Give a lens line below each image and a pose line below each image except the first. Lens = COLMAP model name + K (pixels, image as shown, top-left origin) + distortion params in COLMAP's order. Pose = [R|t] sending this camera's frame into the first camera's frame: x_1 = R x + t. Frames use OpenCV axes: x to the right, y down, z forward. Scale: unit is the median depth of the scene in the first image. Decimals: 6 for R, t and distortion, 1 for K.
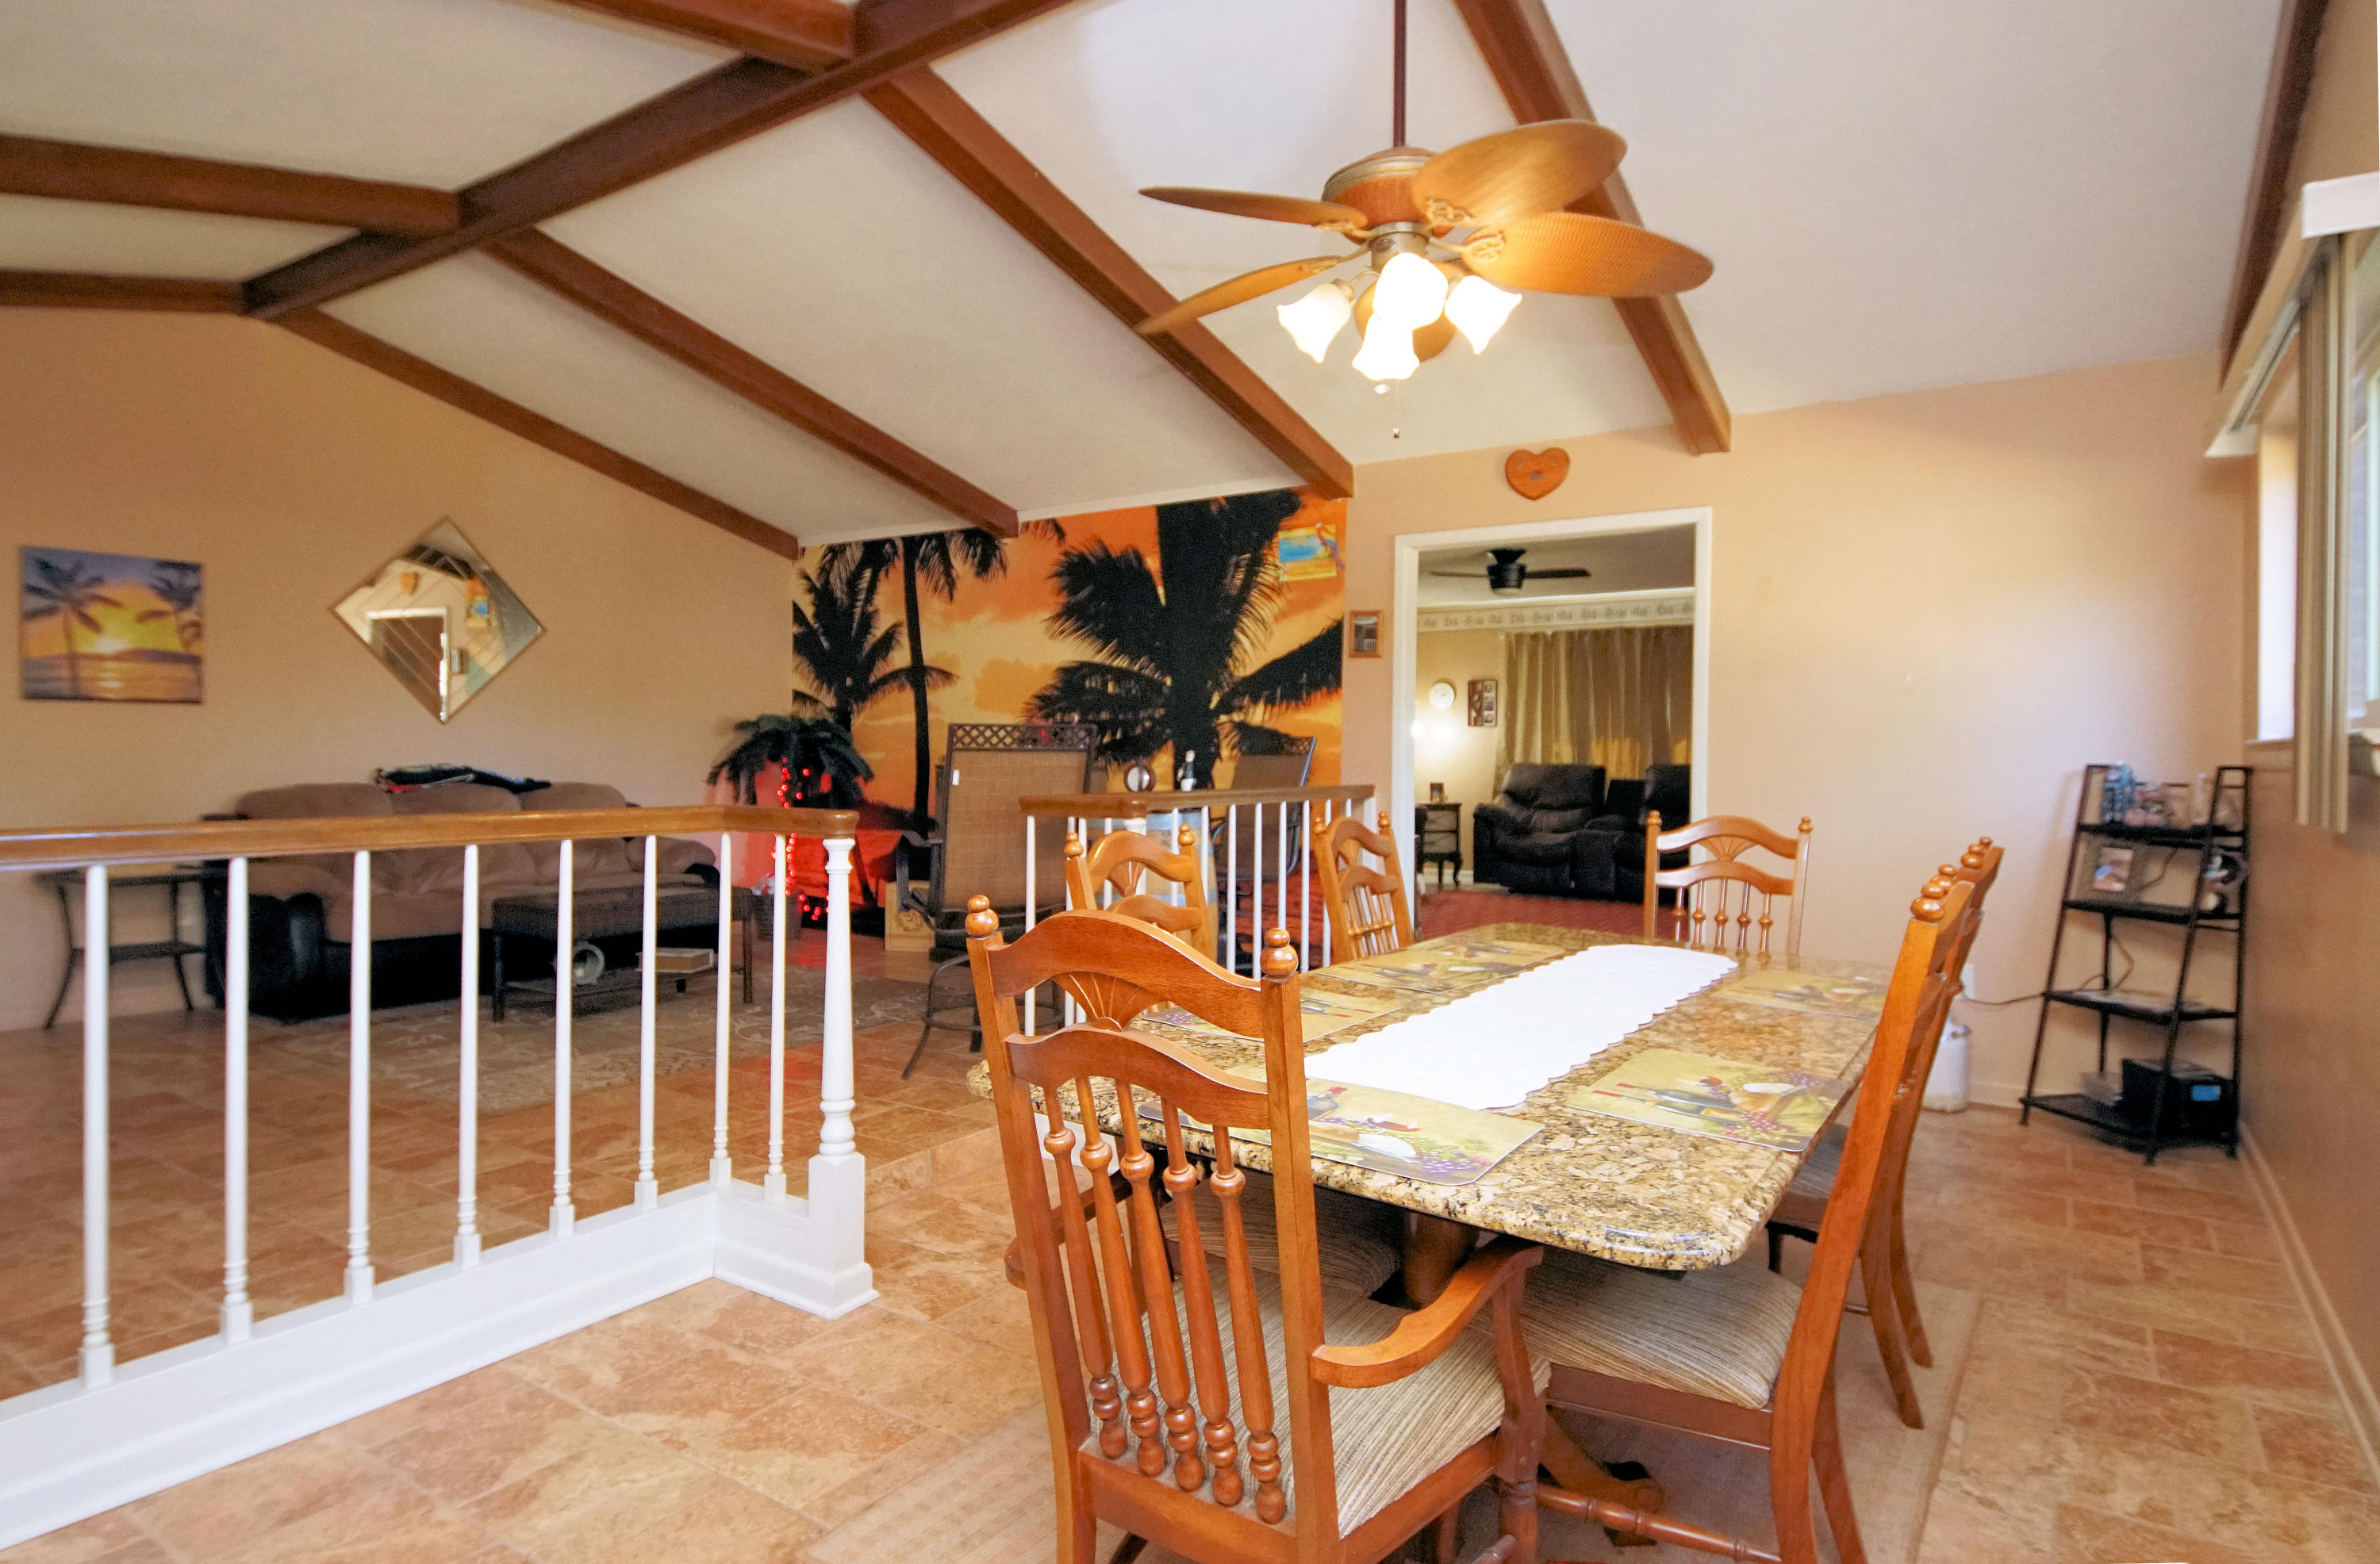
lens RADIAL K [[1272.7, 0, 1179.7], [0, 1272.7, 778.8], [0, 0, 1]] dist [0.013530, -0.012964]
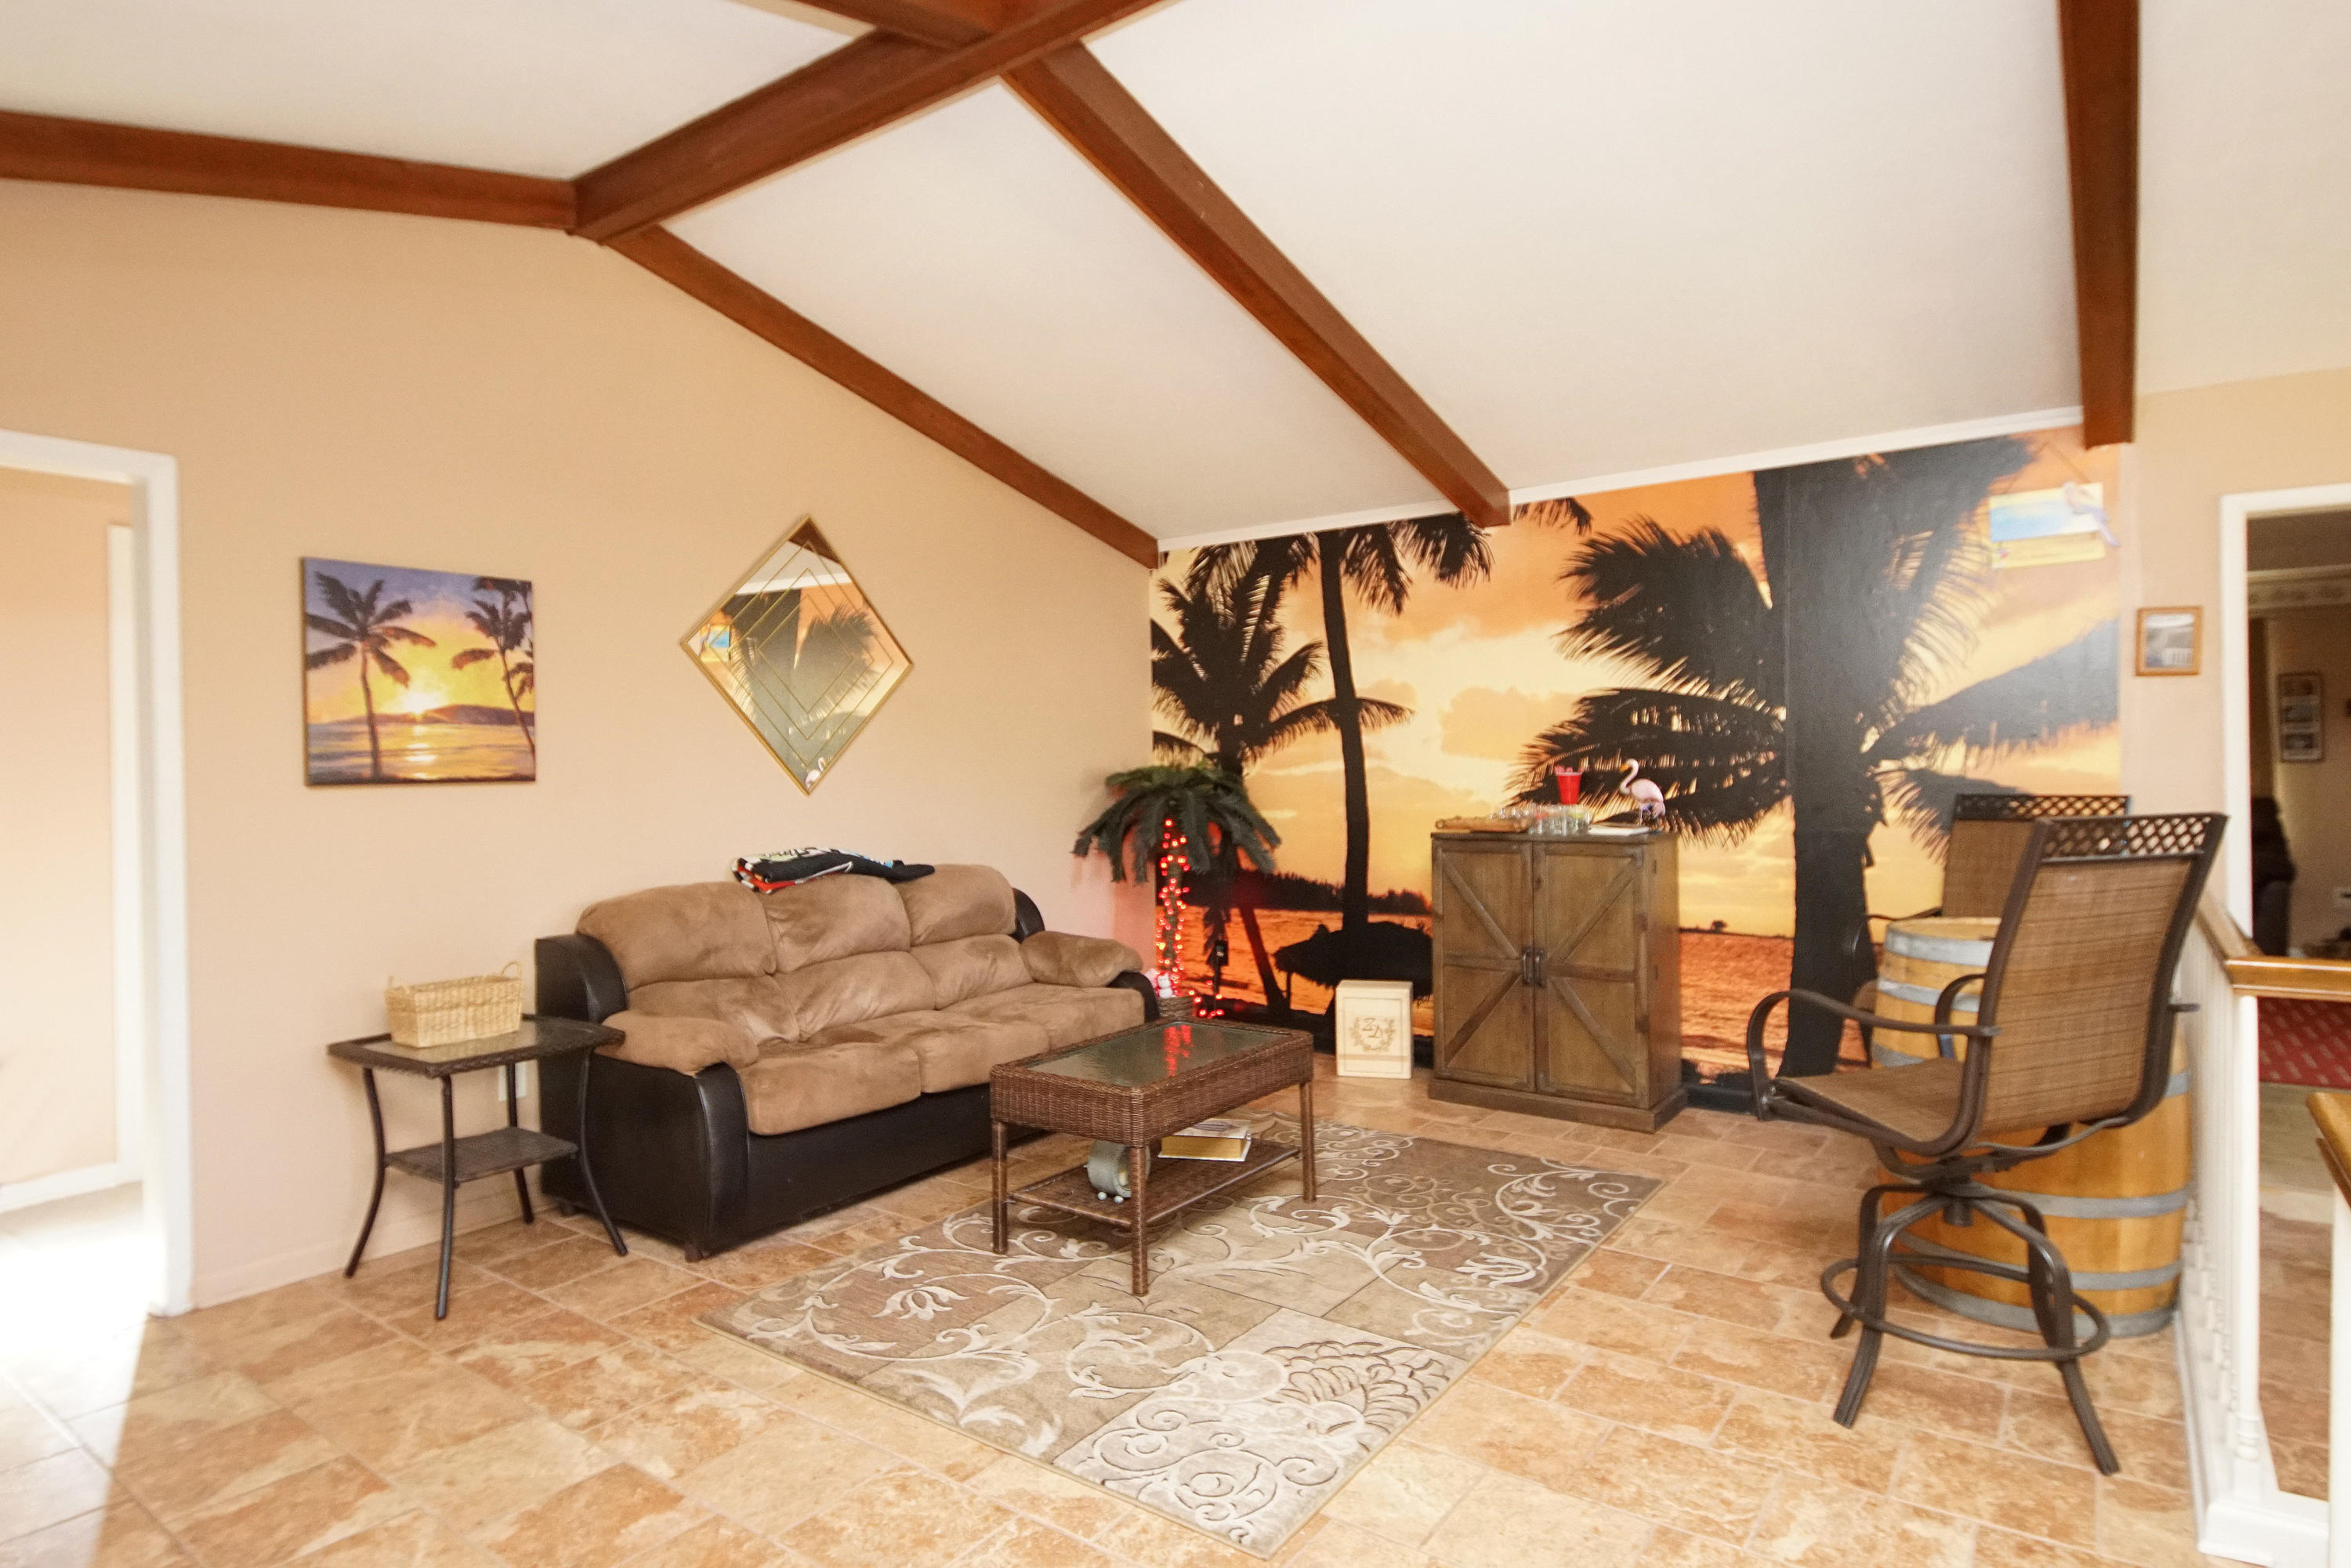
lens RADIAL K [[1258.8, 0, 1164.1], [0, 1258.8, 794.1], [0, 0, 1]] dist [0.030355, -0.029534]
pose [[0.998800, -0.018968, -0.045158, -0.342102], [0.018966, 0.999820, -0.000476, -0.039358], [0.045158, -0.000381, 0.998980, 0.281829]]
